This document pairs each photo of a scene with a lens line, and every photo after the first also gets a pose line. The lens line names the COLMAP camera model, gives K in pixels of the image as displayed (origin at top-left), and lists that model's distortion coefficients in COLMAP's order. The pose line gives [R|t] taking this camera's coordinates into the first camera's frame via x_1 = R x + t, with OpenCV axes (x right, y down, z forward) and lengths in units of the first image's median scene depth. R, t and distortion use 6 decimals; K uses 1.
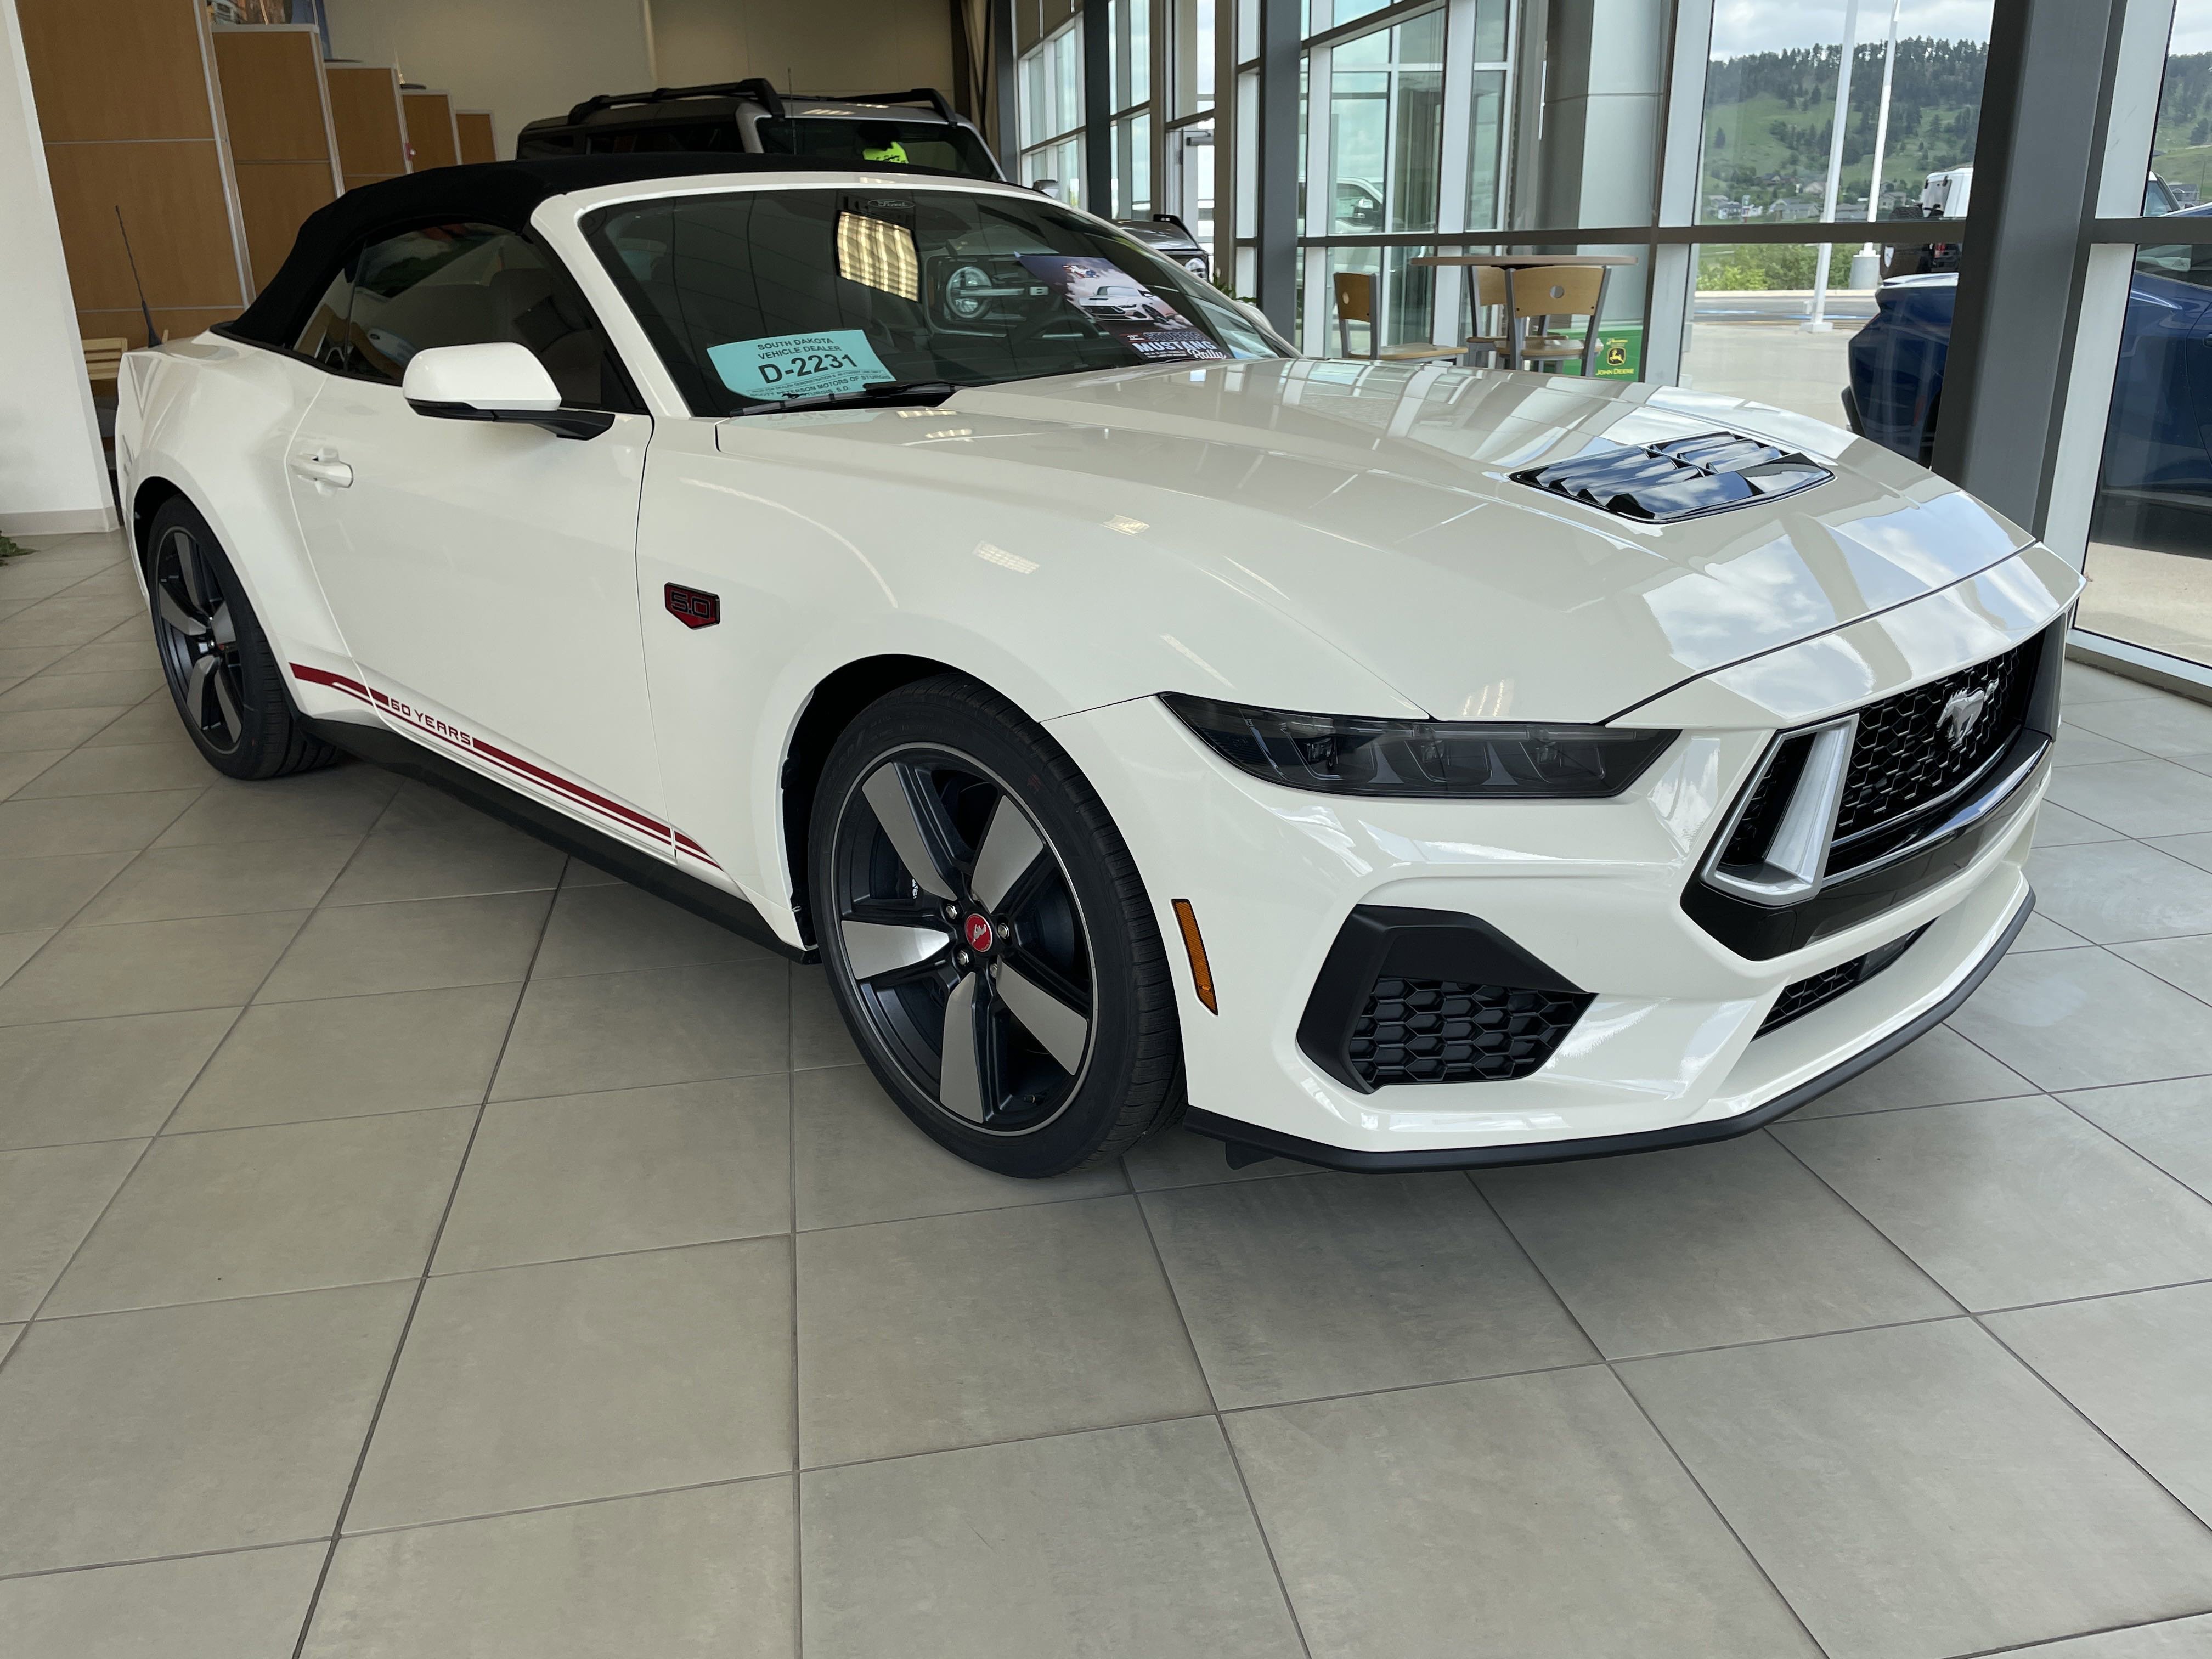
lens RADIAL K [[1677.1, 0, 1102.4], [0, 1677.1, 832.3], [0, 0, 1]] dist [0.085318, -0.116209]
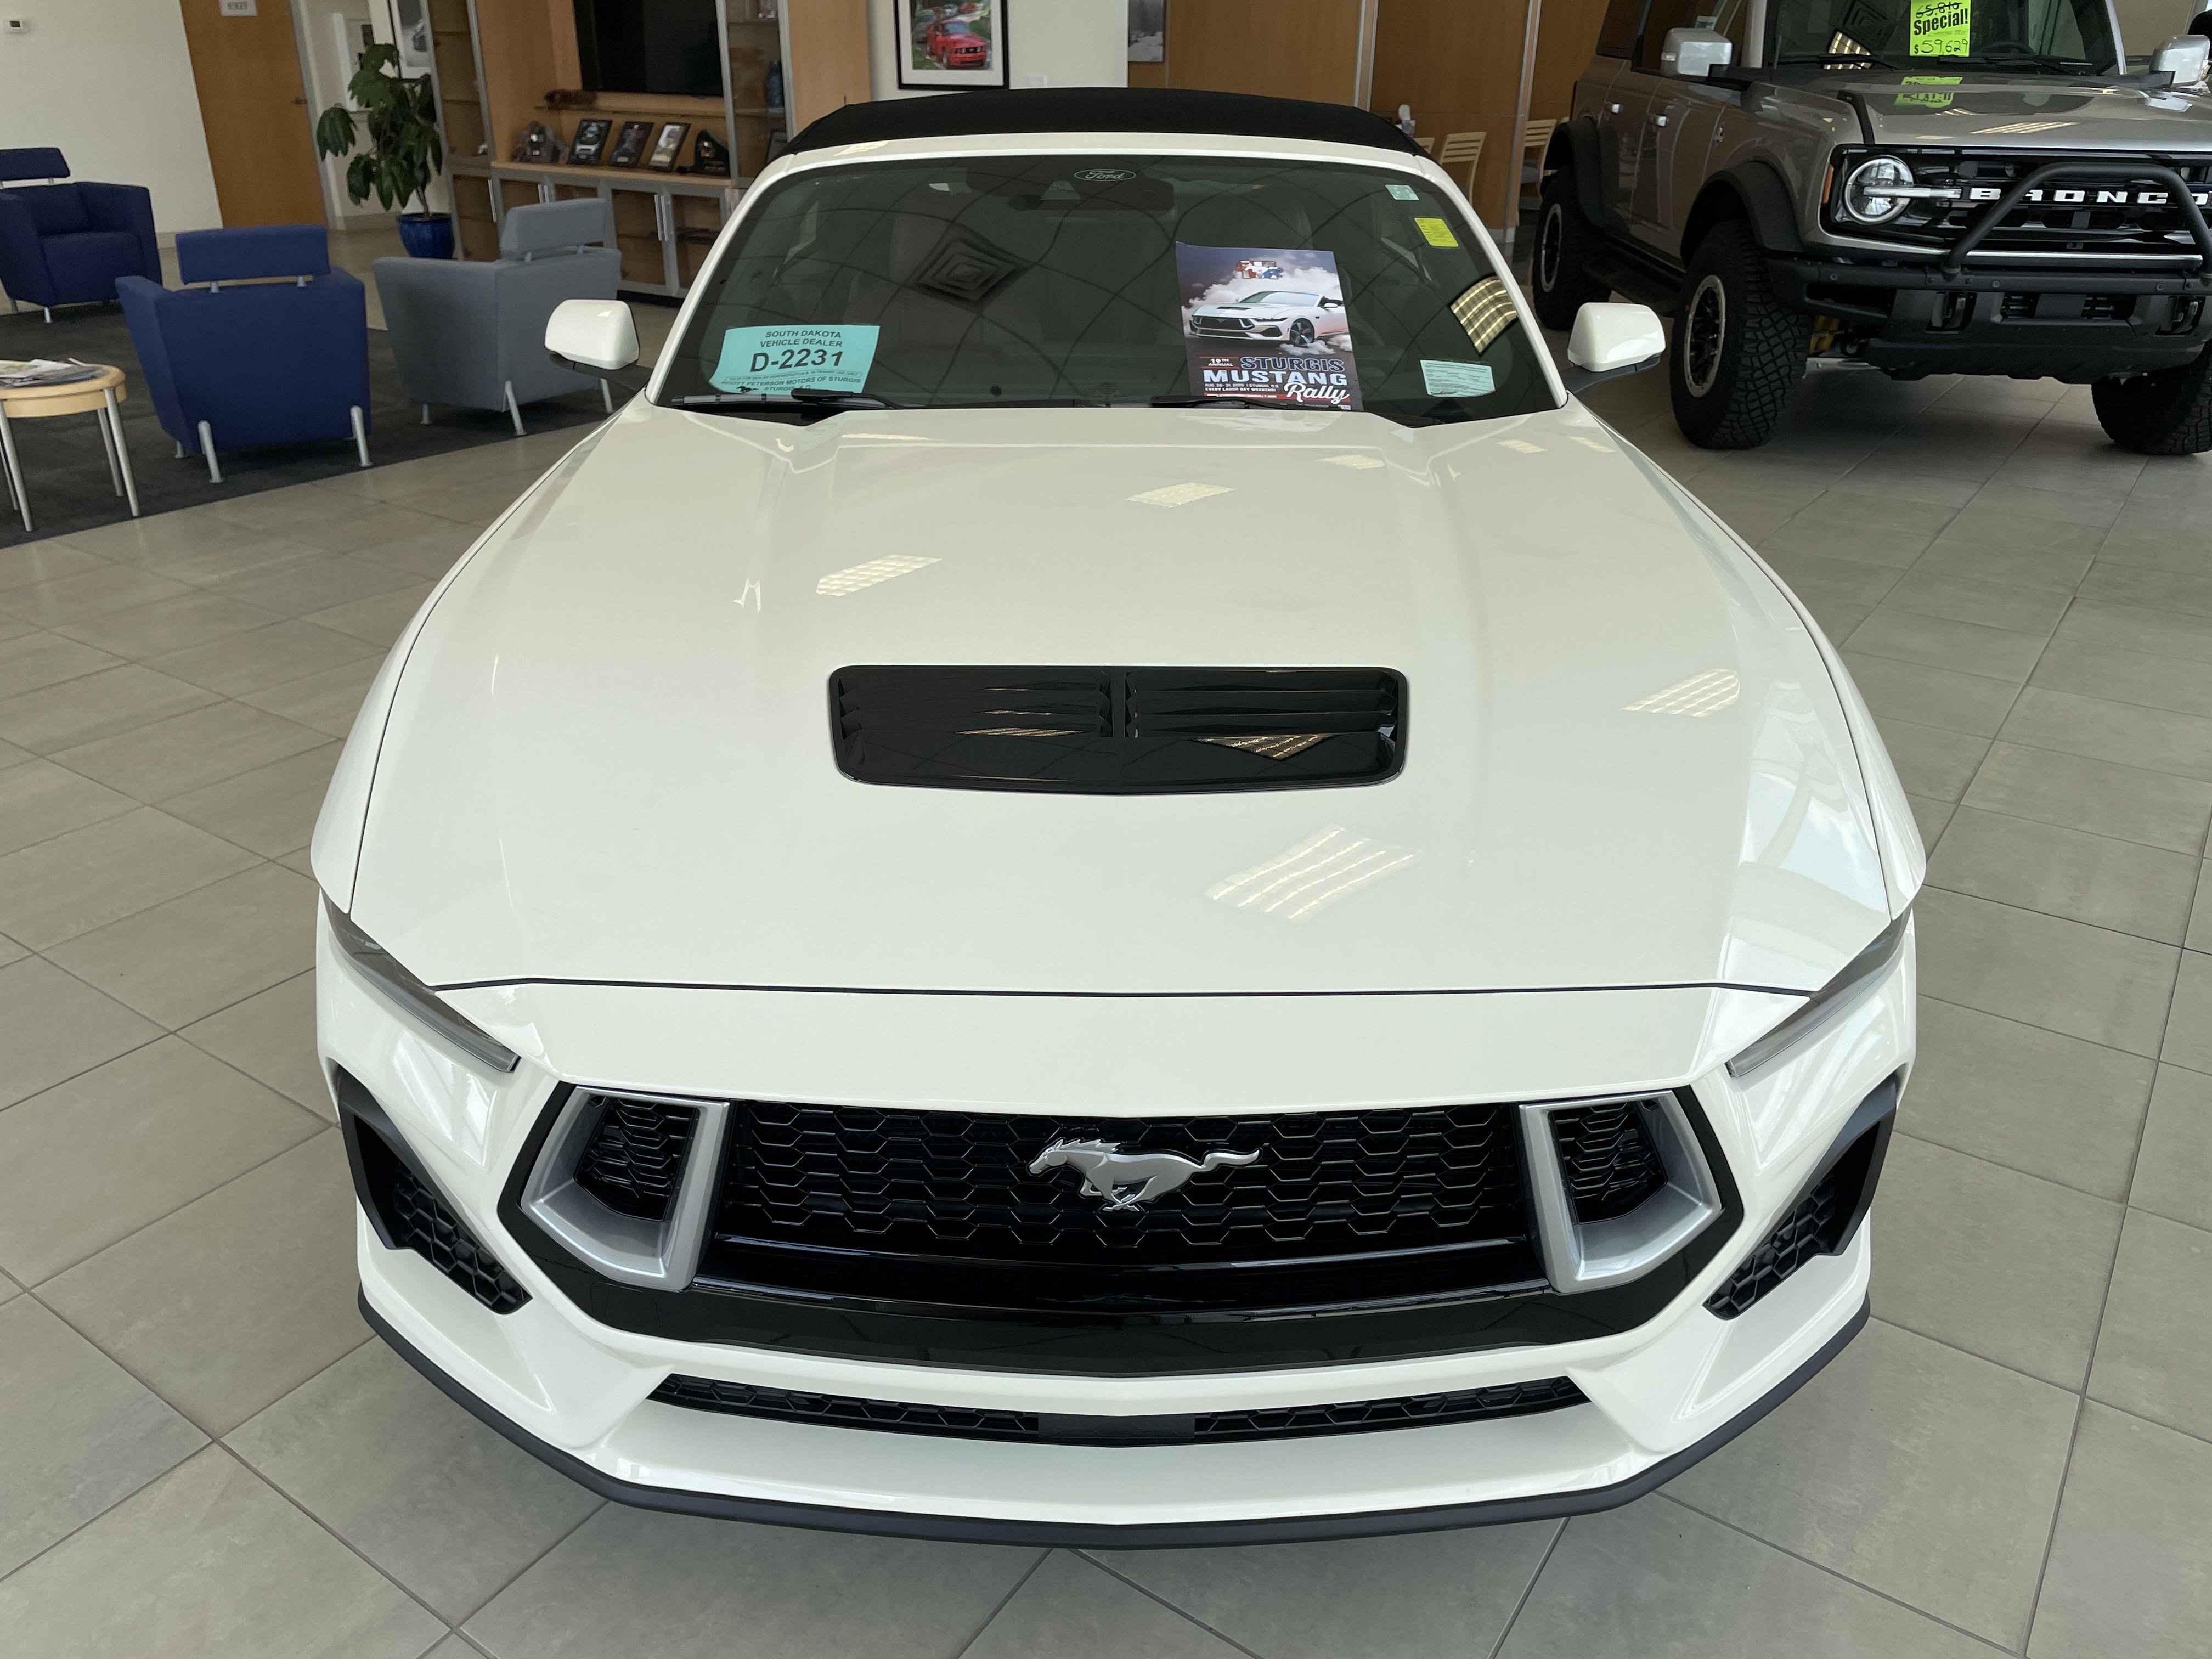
lens RADIAL K [[1670.0, 0, 1108.3], [0, 1670.0, 793.4], [0, 0, 1]] dist [0.084660, -0.112166]
pose [[0.708166, 0.315594, -0.631586, 0.724765], [-0.252225, 0.948593, 0.191191, -0.284136], [0.659457, 0.023907, 0.751362, 0.386692]]
